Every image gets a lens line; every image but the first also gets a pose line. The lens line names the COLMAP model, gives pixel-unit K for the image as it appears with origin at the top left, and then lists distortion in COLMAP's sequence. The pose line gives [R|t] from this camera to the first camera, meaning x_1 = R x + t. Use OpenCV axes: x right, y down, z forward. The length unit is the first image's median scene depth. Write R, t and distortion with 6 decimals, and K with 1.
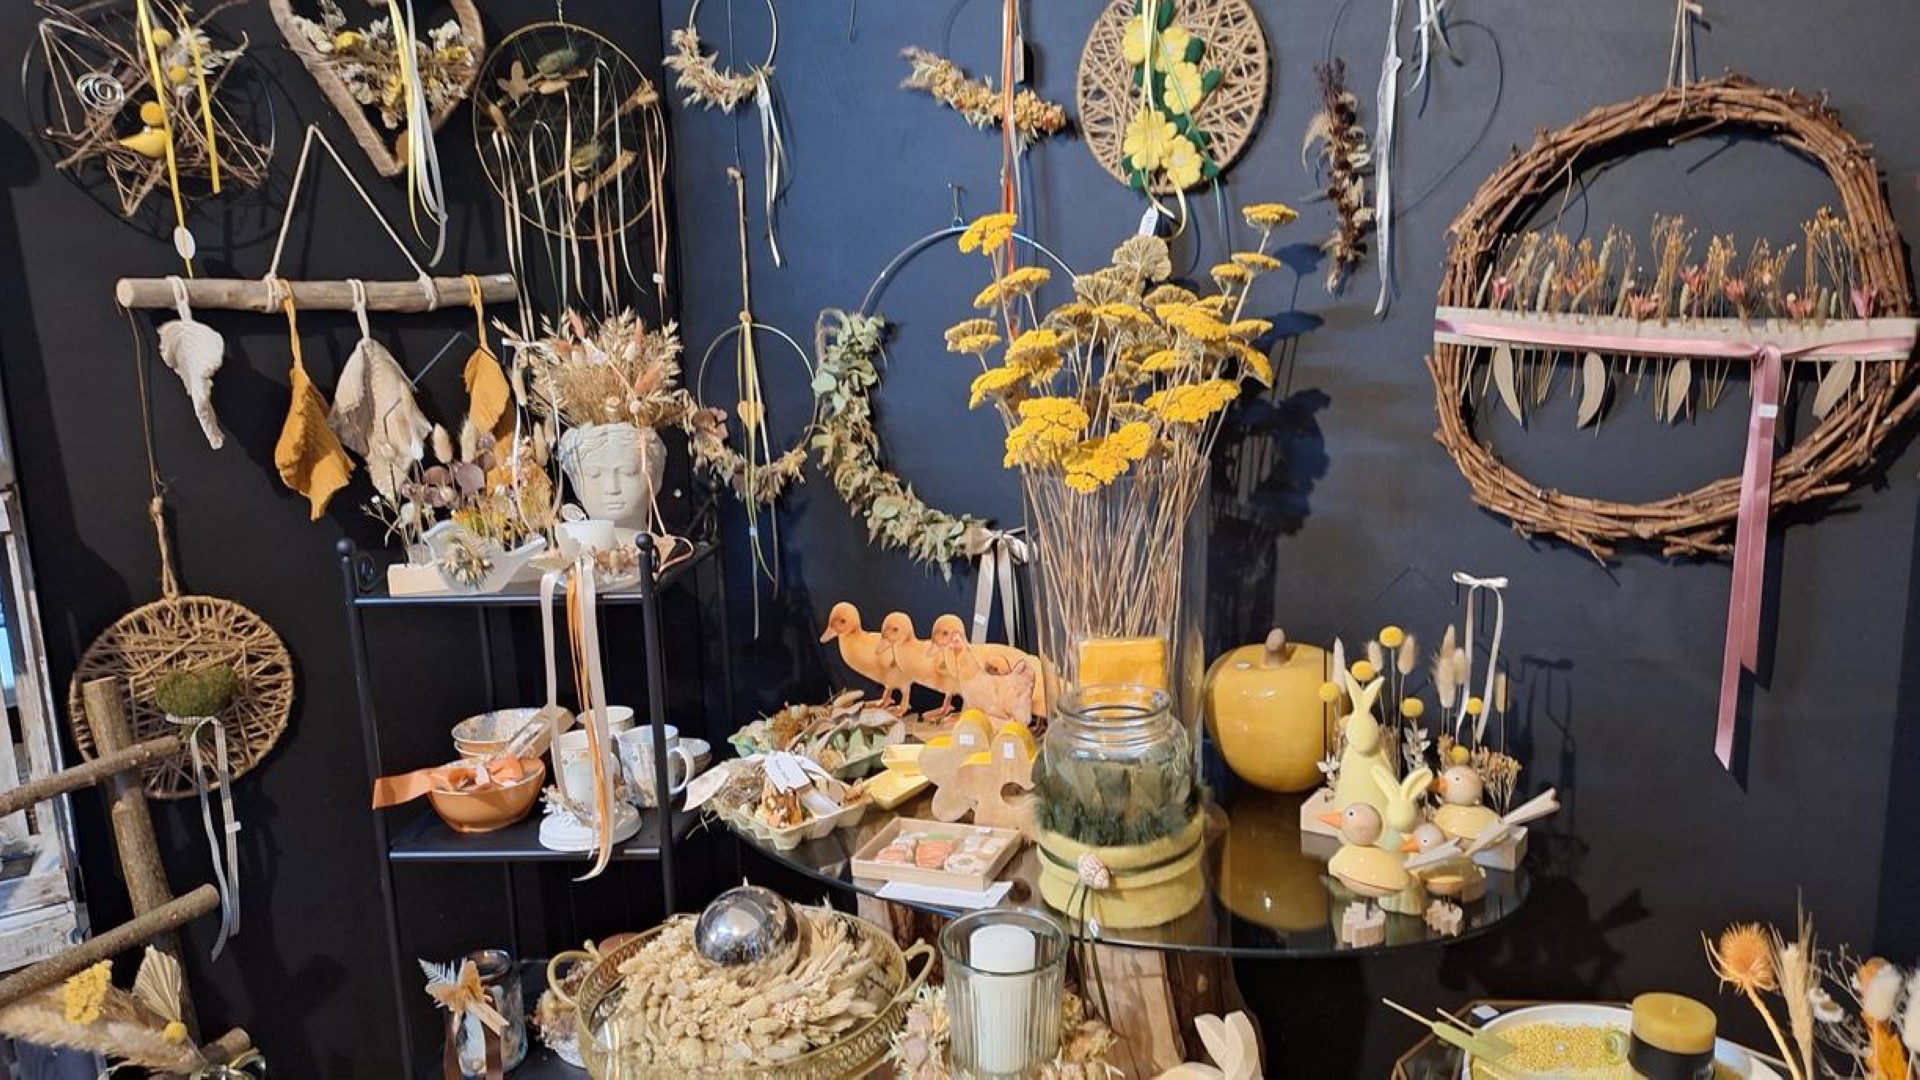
lens RADIAL K [[1451.6, 0, 960.0], [0, 1451.6, 540.0], [0, 0, 1]] dist [0.028968, 0.001301]
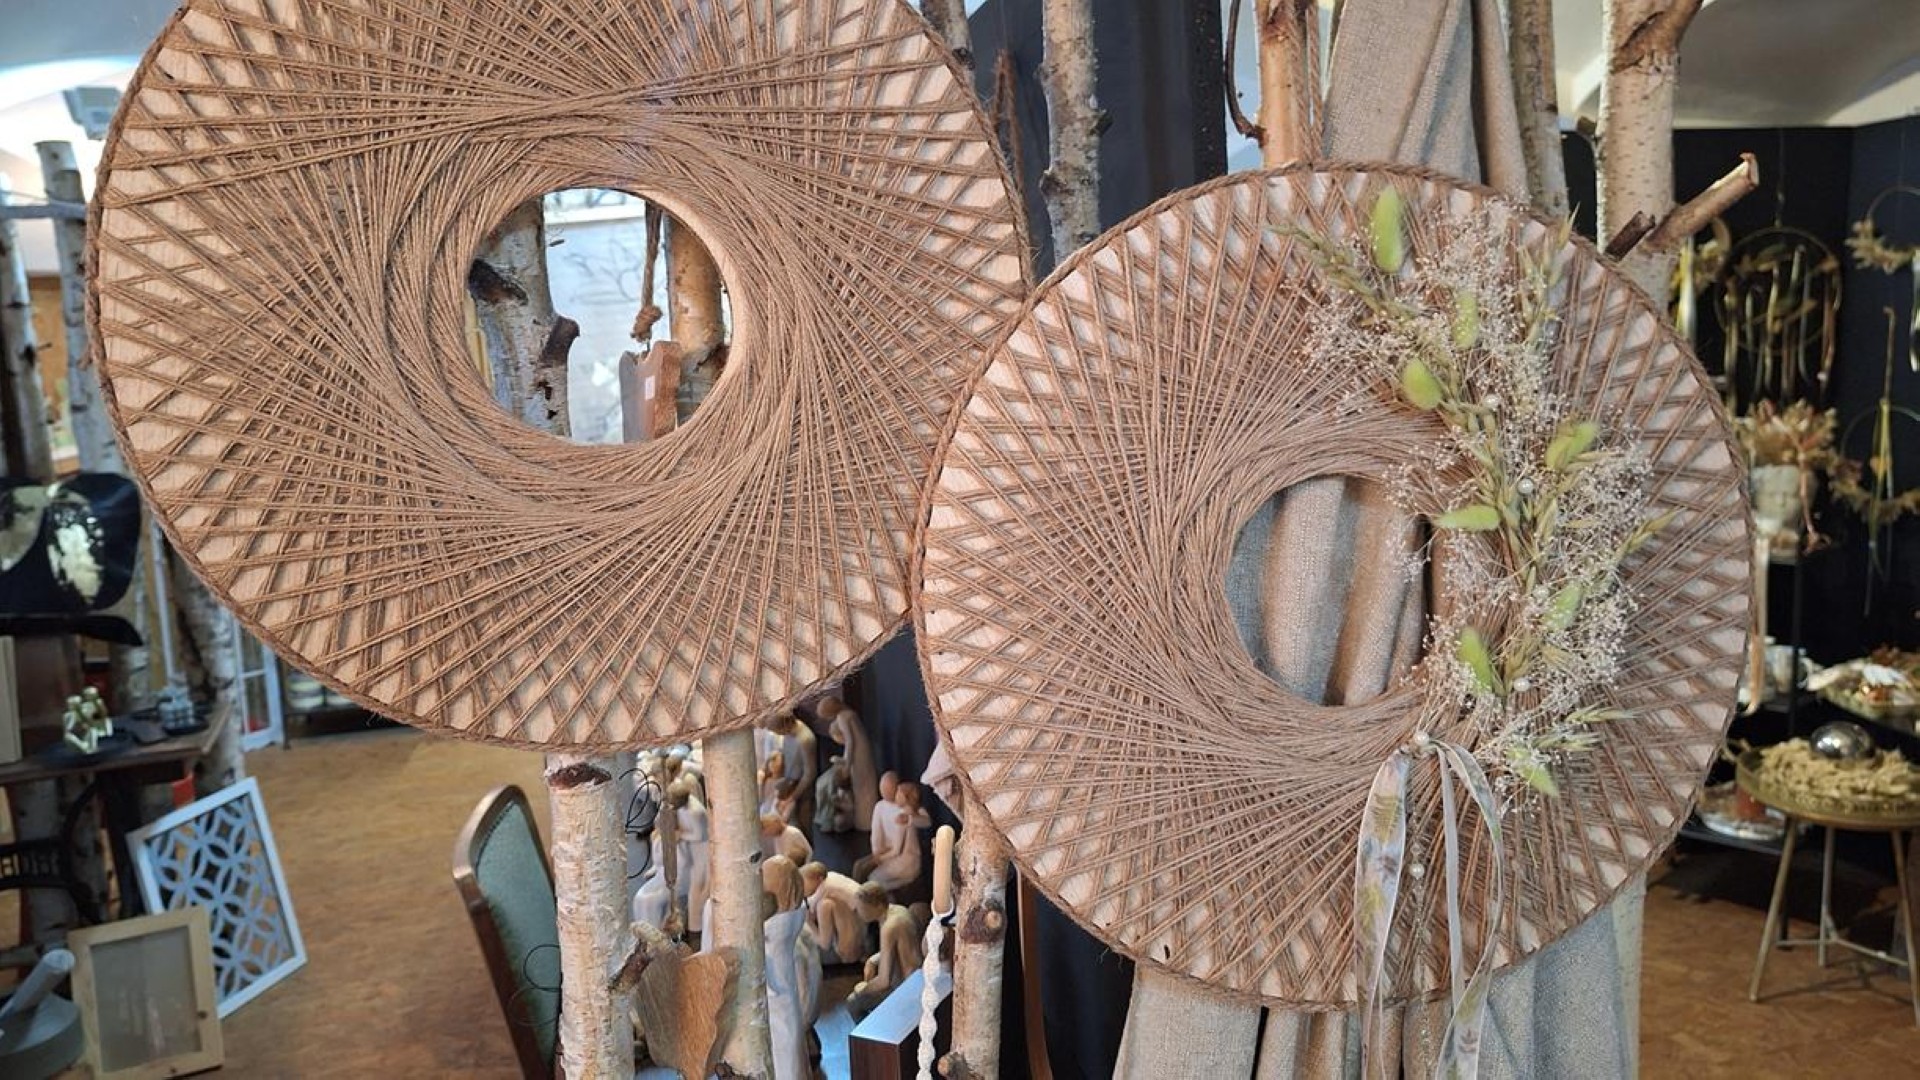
lens RADIAL K [[1451.6, 0, 960.0], [0, 1451.6, 540.0], [0, 0, 1]] dist [0.028968, 0.001301]
pose [[0.761000, 0.098966, -0.641159, 0.131980], [-0.112515, 0.993453, 0.019798, 0.077804], [0.638920, 0.057073, 0.767153, -0.901165]]
